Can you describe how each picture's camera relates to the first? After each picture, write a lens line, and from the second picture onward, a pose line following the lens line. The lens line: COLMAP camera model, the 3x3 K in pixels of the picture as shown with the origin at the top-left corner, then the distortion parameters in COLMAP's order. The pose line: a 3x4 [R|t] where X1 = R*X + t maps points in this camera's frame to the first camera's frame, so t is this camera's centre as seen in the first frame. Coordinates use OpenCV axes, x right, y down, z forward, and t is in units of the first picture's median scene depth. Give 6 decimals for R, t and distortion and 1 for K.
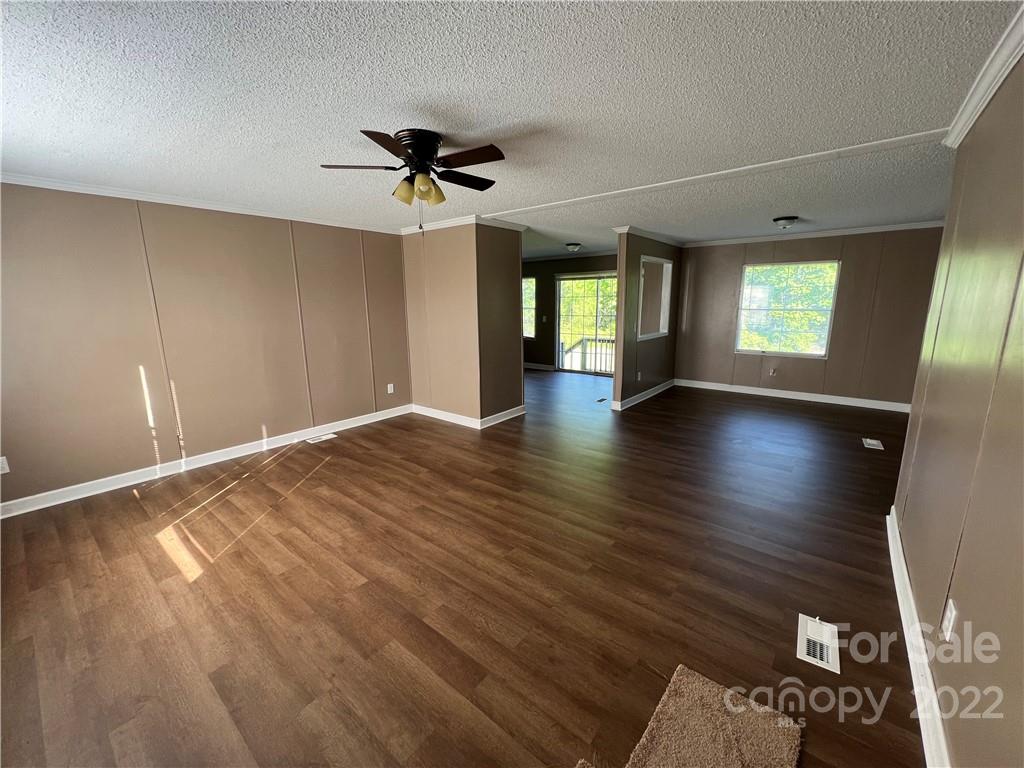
lens RADIAL K [[413.0, 0, 513.0], [0, 413.0, 381.9], [0, 0, 1]] dist [0.003083, 0.000276]
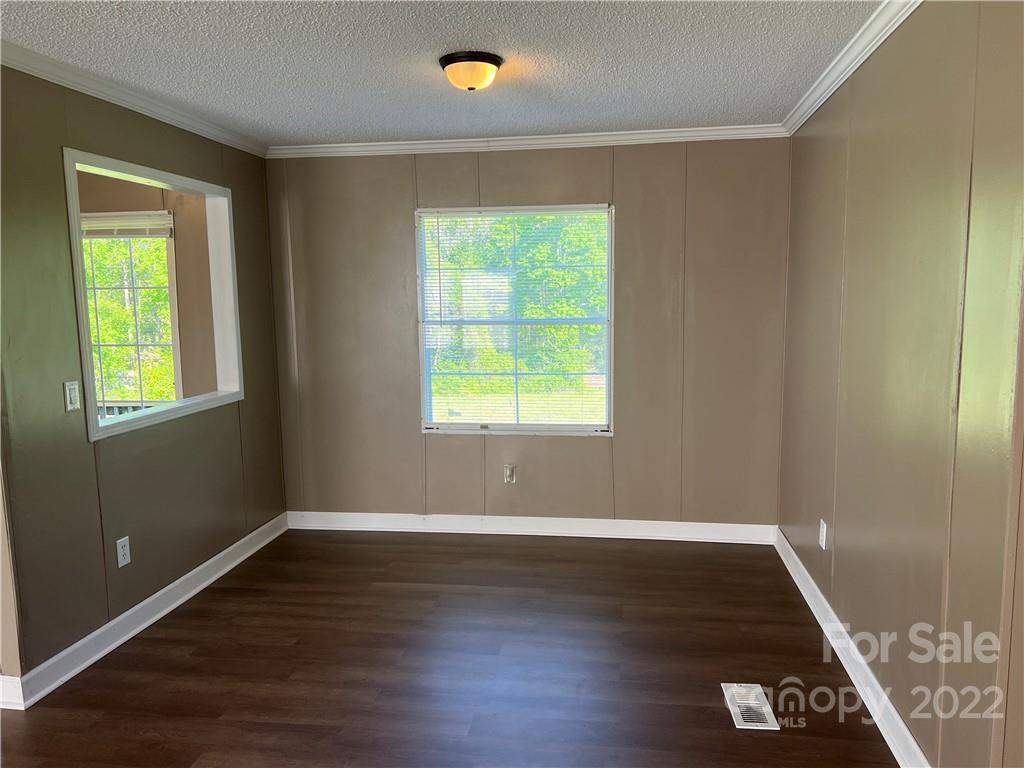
lens RADIAL K [[770.9, 0, 512.8], [0, 770.9, 389.7], [0, 0, 1]] dist [0.068781, -0.084282]
pose [[0.863685, -0.066146, 0.499673, 0.253171], [0.105138, 0.993187, -0.050254, -0.066365], [-0.492945, 0.095938, 0.864755, 0.329998]]
